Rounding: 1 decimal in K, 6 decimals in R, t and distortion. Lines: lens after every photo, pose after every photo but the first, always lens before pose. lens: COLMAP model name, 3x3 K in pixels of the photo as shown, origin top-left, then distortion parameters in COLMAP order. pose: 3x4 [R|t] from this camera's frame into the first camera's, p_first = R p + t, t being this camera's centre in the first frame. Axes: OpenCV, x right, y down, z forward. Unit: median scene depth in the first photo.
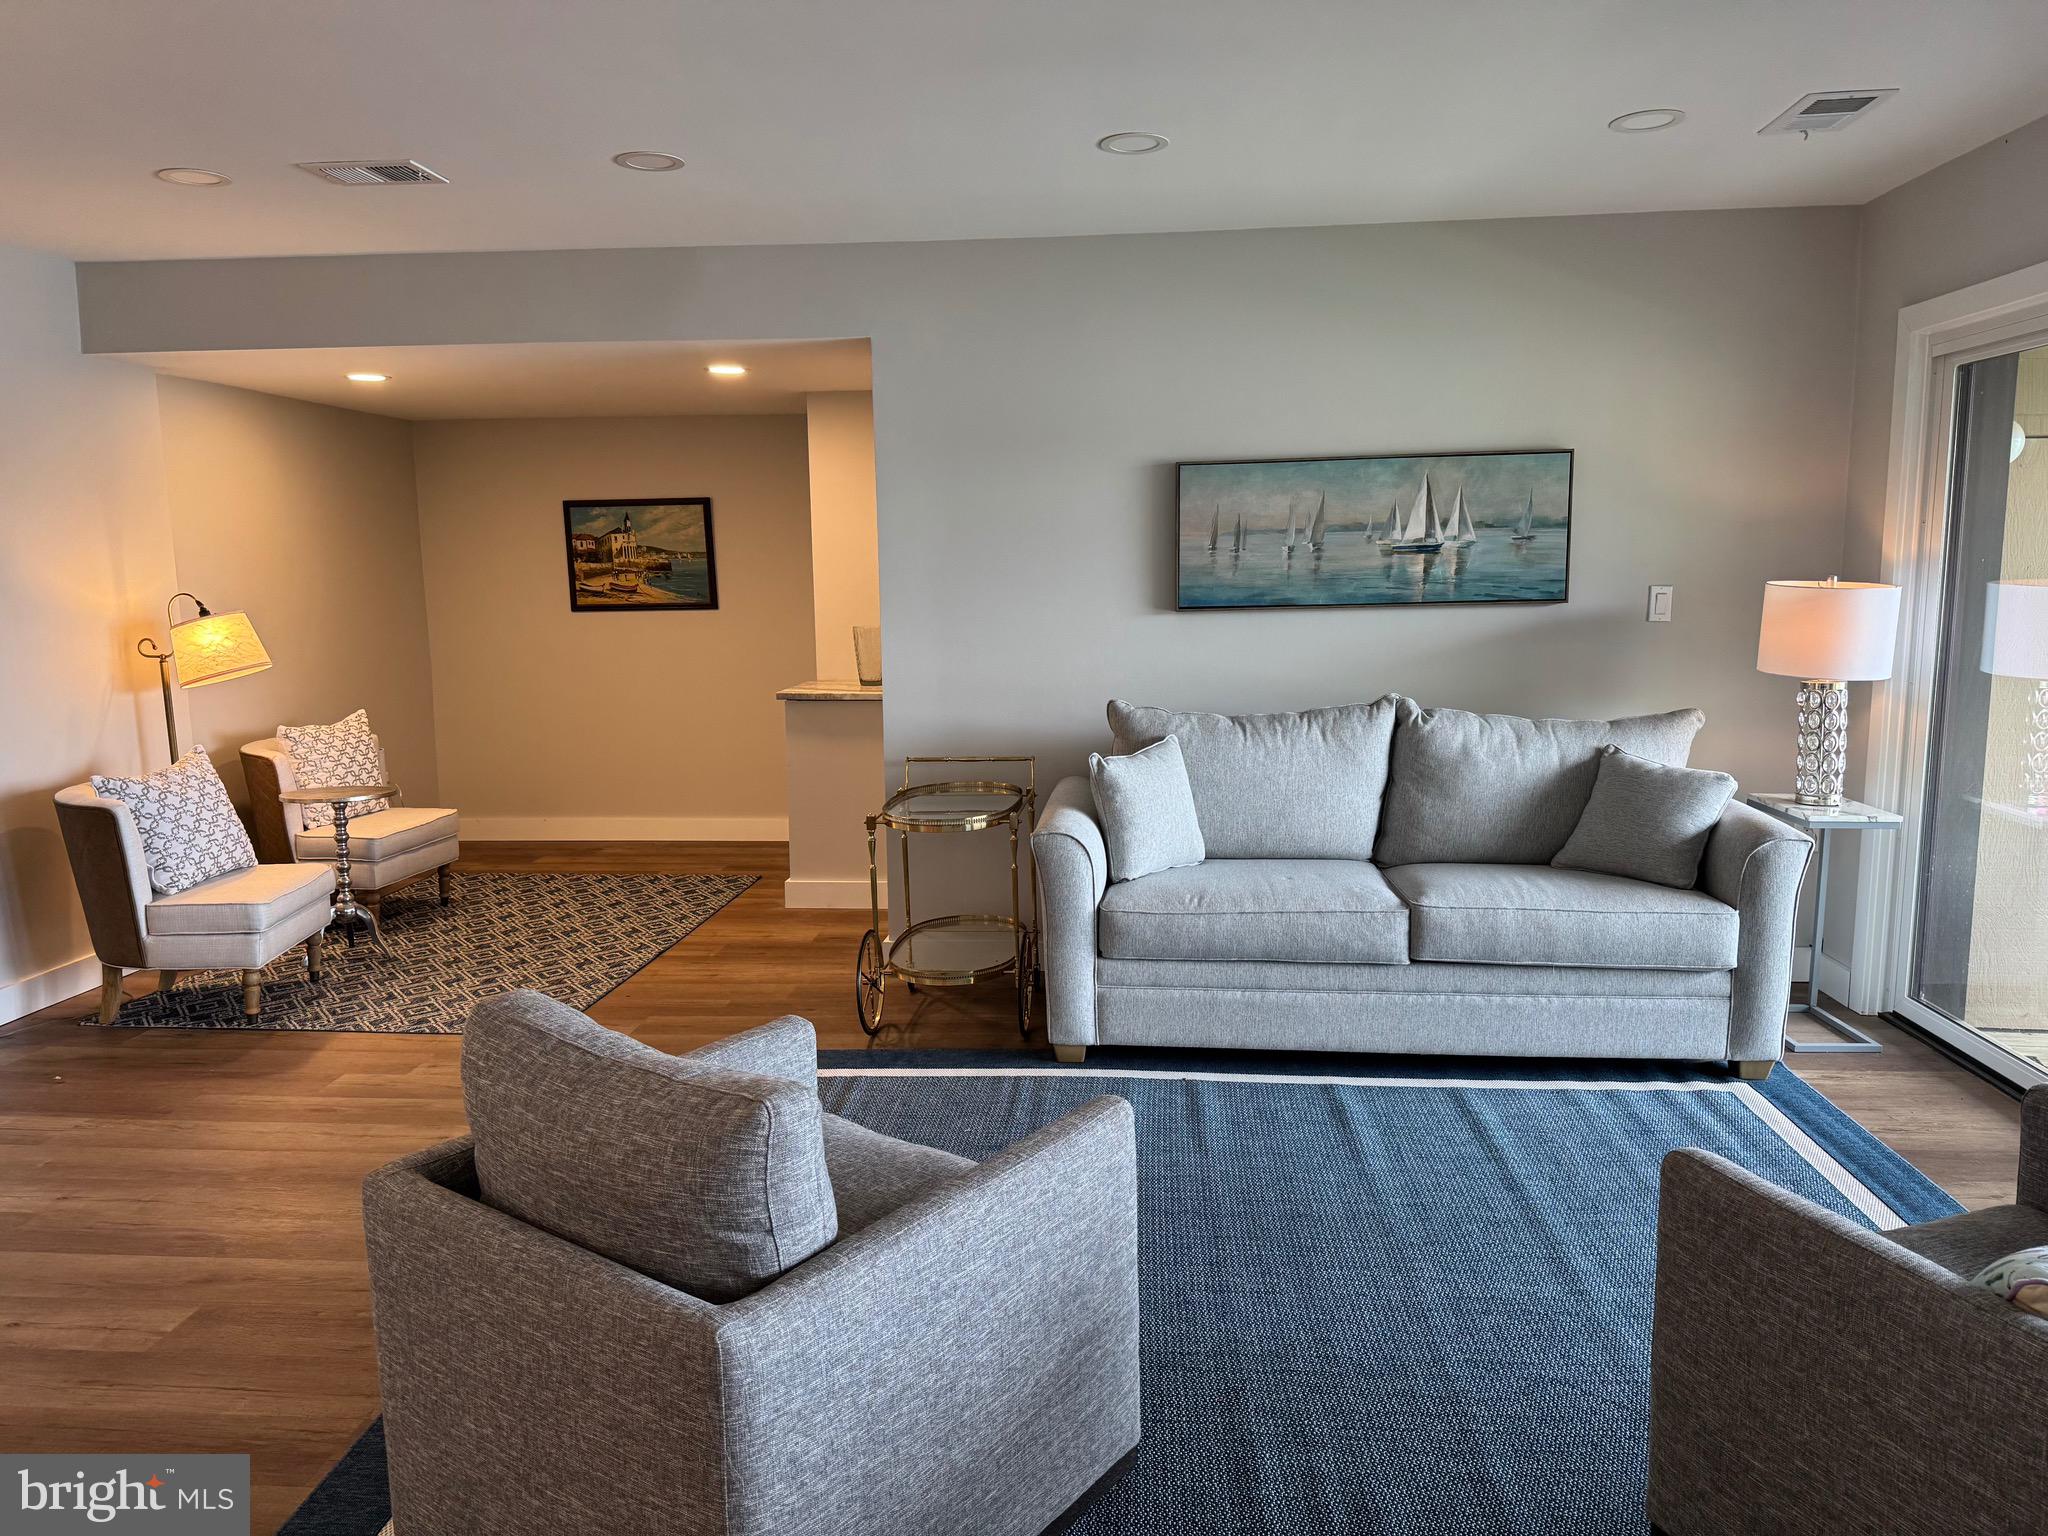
lens RADIAL K [[1458.5, 0, 1024.0], [0, 1458.5, 768.0], [0, 0, 1]] dist [0.033549, -0.008126]
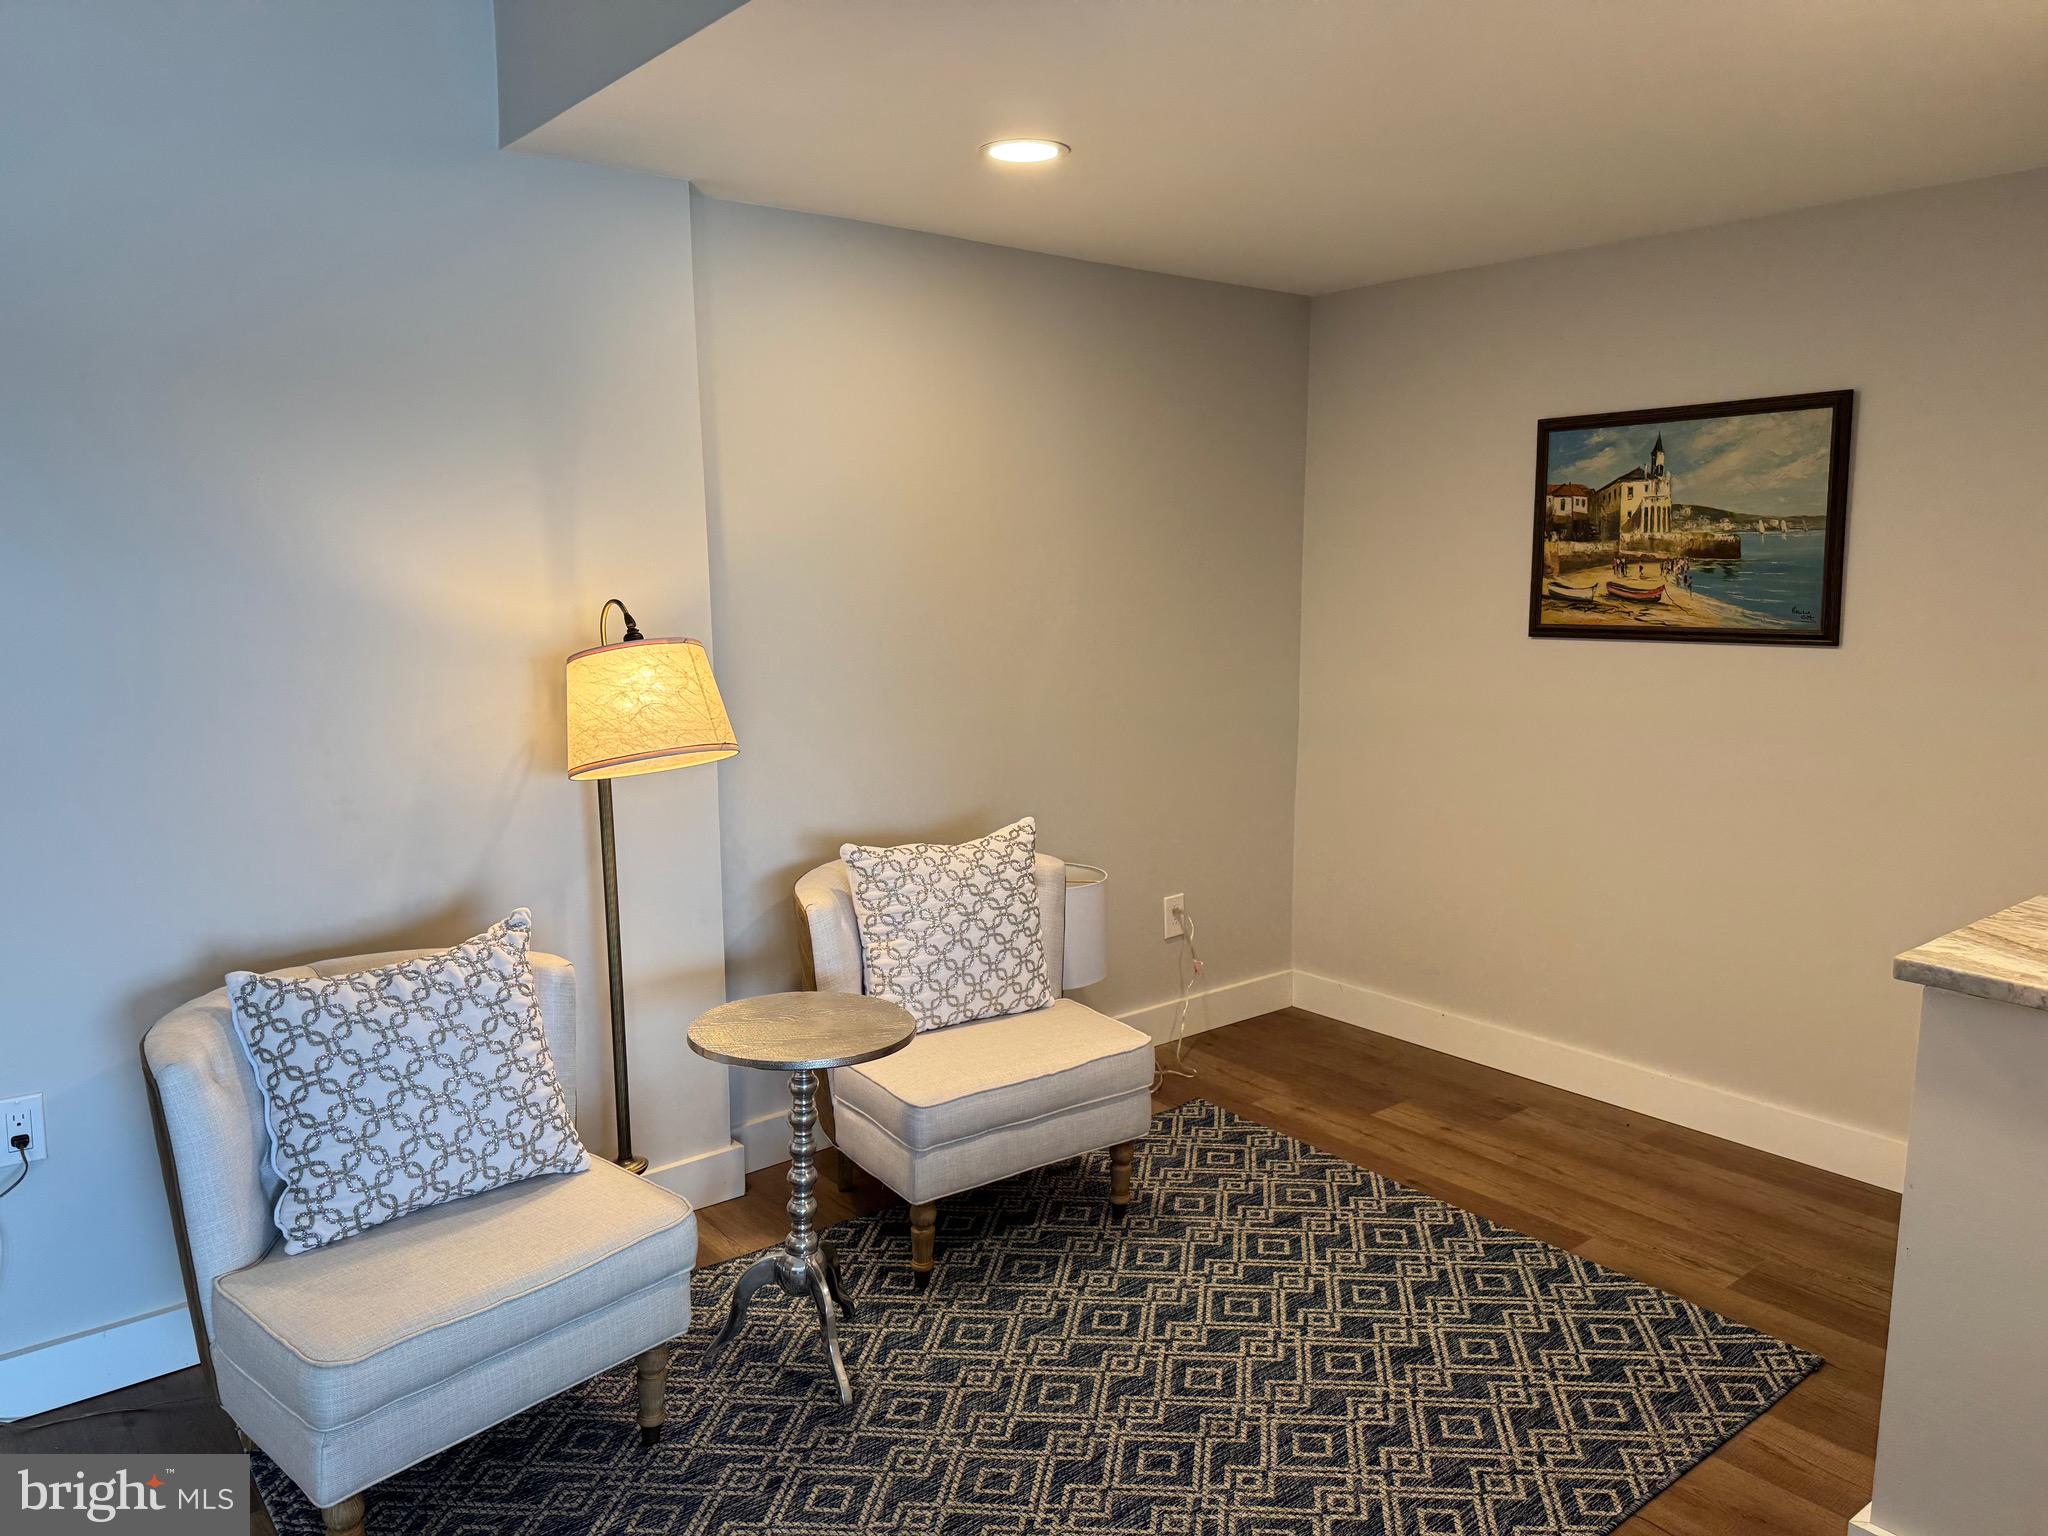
lens RADIAL K [[1458.5, 0, 1024.0], [0, 1458.5, 768.0], [0, 0, 1]] dist [0.033549, -0.008126]
pose [[0.704268, 0.111862, -0.701066, -0.068355], [-0.103147, 0.993153, 0.054850, -0.071457], [0.702401, 0.033684, 0.710984, 0.514711]]
